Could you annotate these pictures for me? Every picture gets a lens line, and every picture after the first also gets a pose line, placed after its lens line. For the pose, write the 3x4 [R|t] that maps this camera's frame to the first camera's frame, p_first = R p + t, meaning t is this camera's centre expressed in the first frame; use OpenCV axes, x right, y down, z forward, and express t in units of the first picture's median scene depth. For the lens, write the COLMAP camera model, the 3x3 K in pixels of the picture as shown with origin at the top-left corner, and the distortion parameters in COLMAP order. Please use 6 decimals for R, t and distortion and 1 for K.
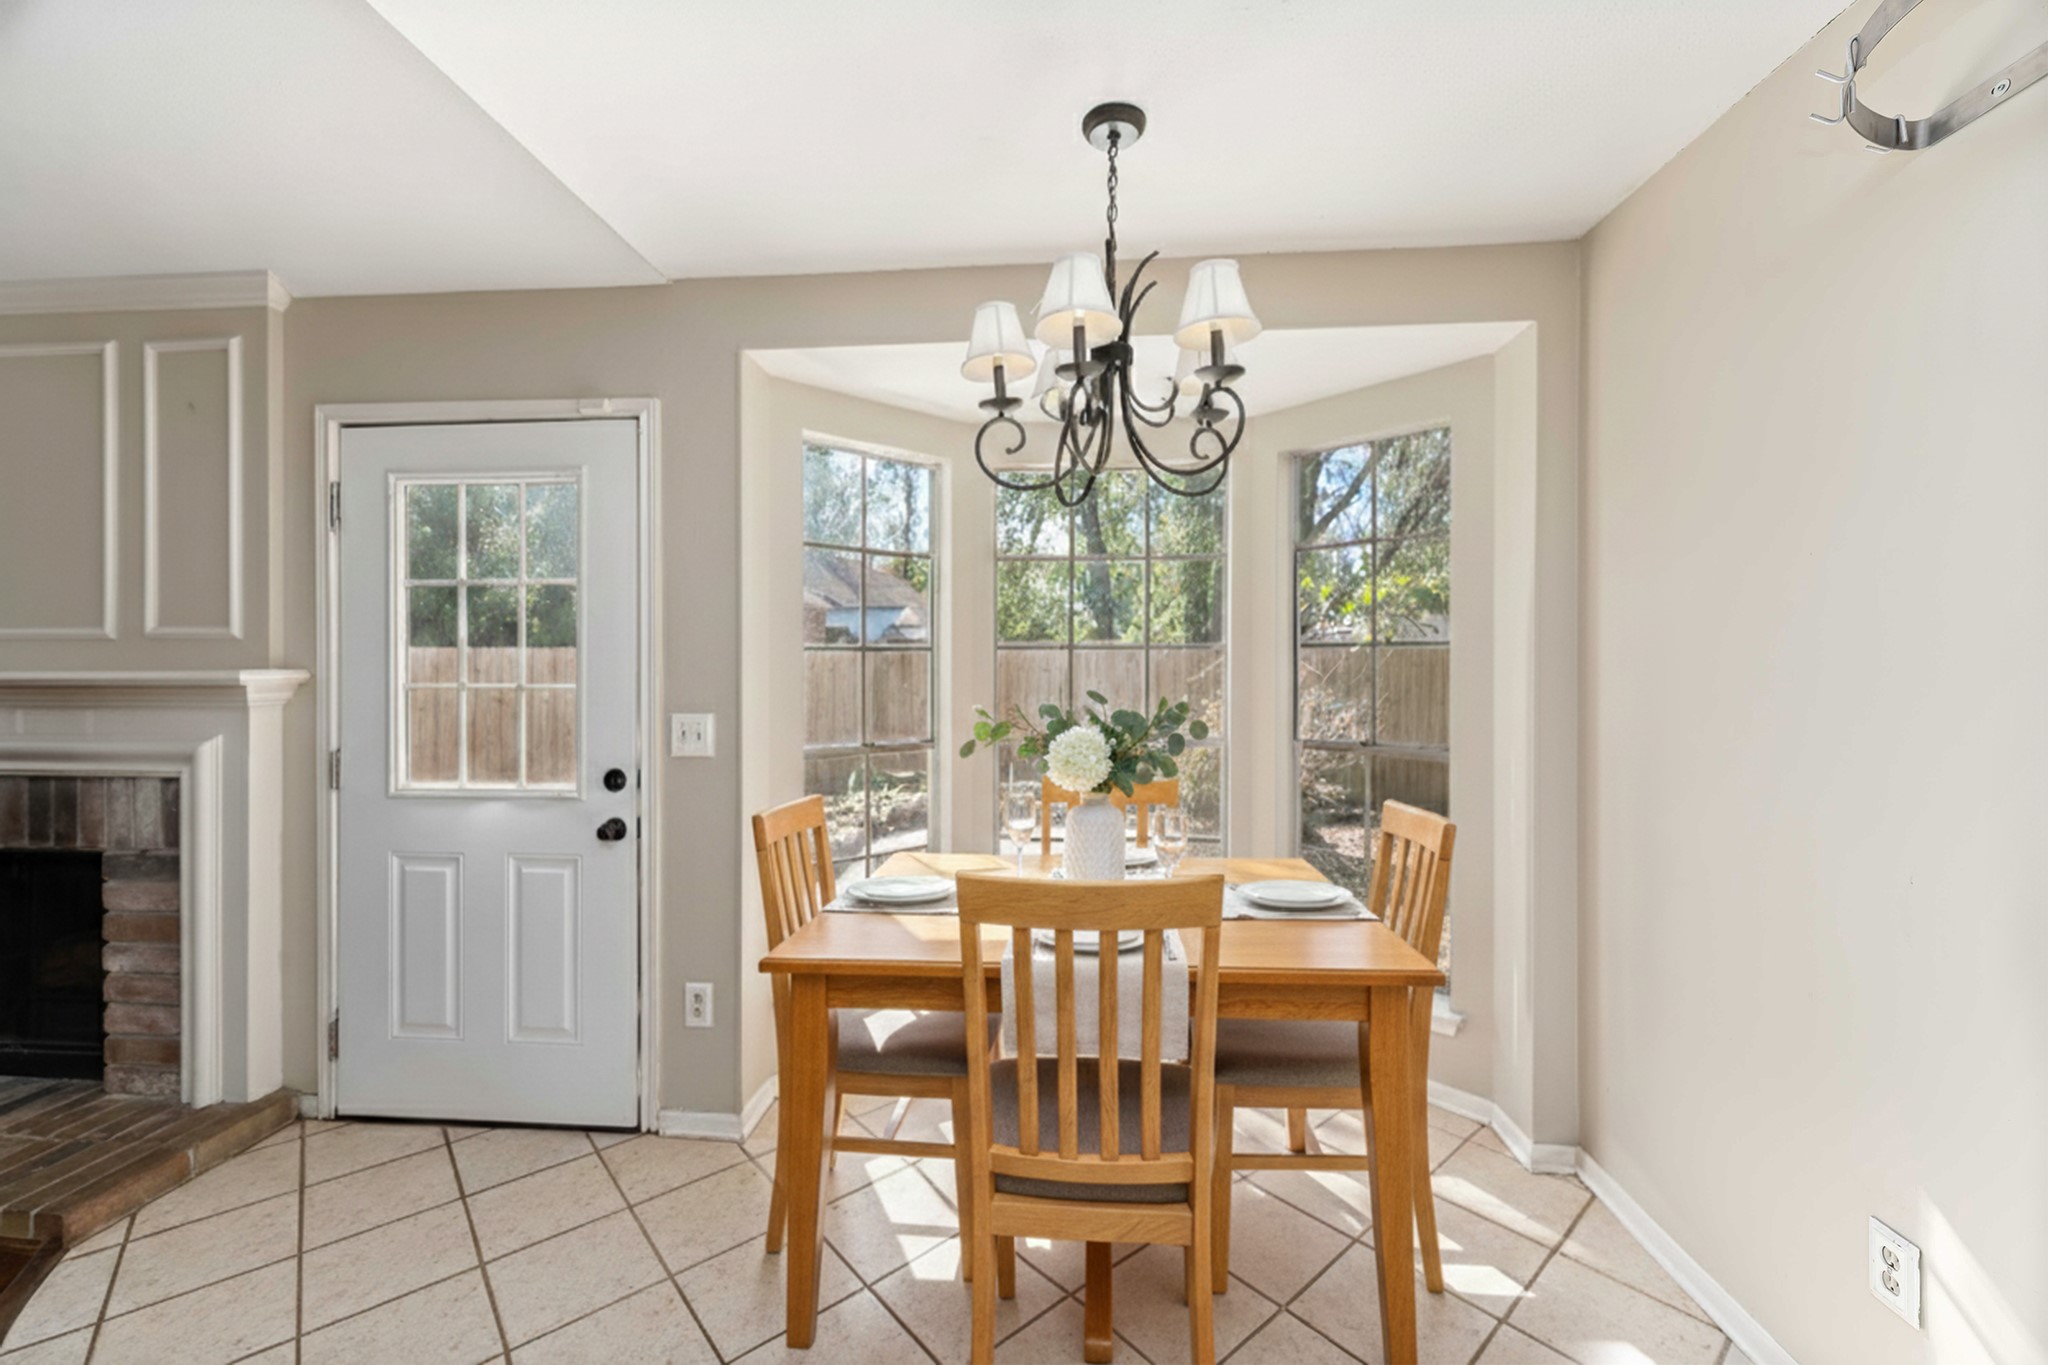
lens RADIAL K [[824.3, 0, 1035.1], [0, 824.3, 645.8], [0, 0, 1]] dist [-0.001798, -0.001492]
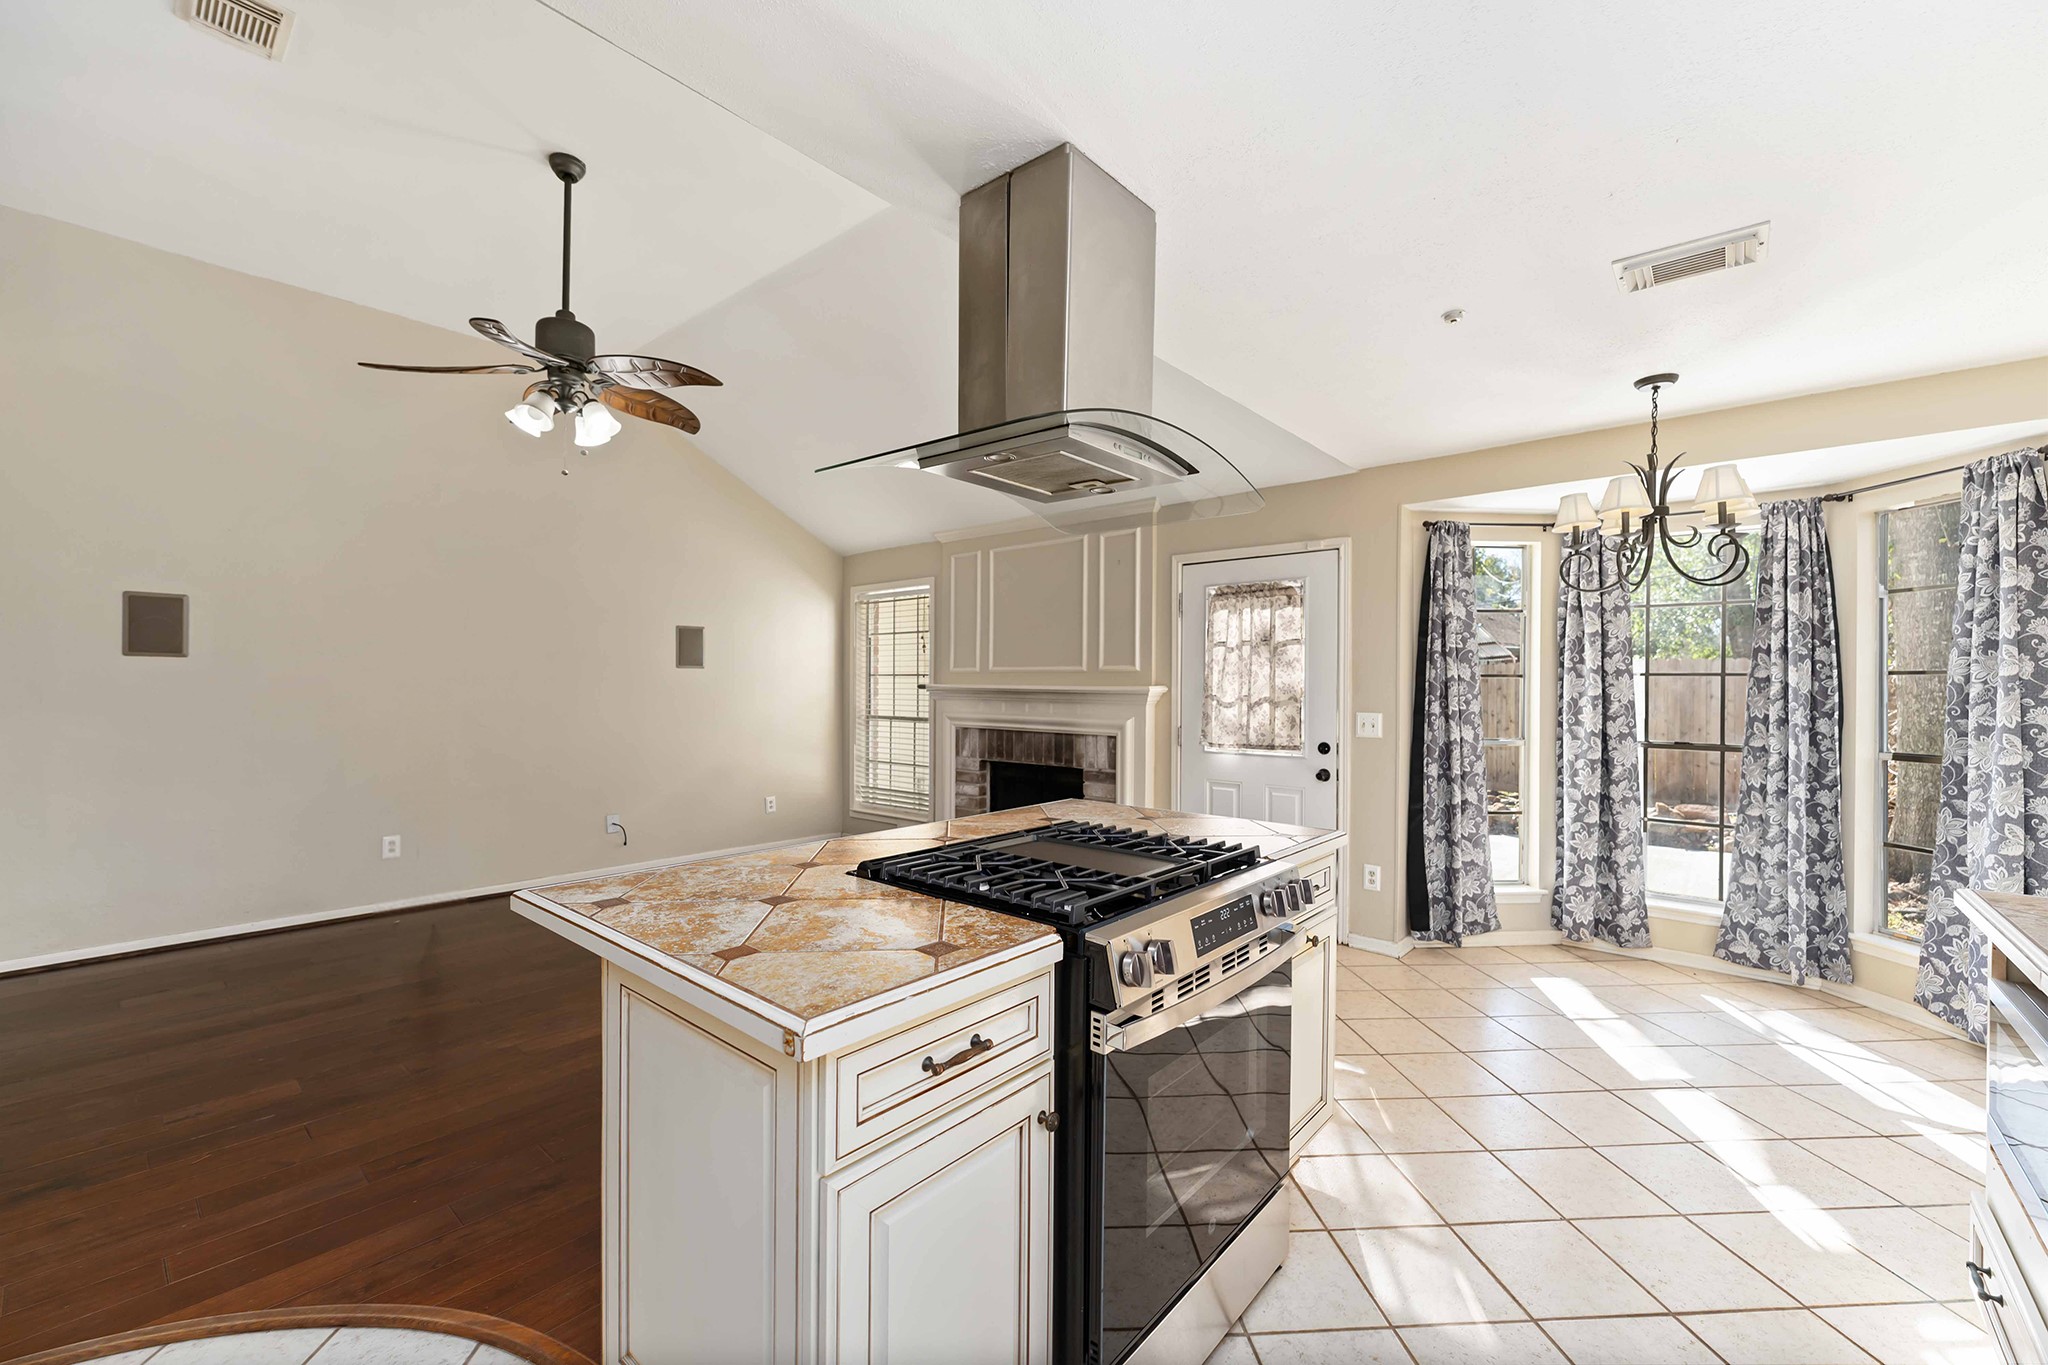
lens RADIAL K [[824.3, 0, 1017.8], [0, 824.3, 678.6], [0, 0, 1]] dist [-0.001798, -0.001492]
pose [[0.801353, 0.002318, -0.598187, 0.038850], [-0.001140, 0.999997, 0.002348, 0.005058], [0.598191, -0.001200, 0.801353, -0.873208]]
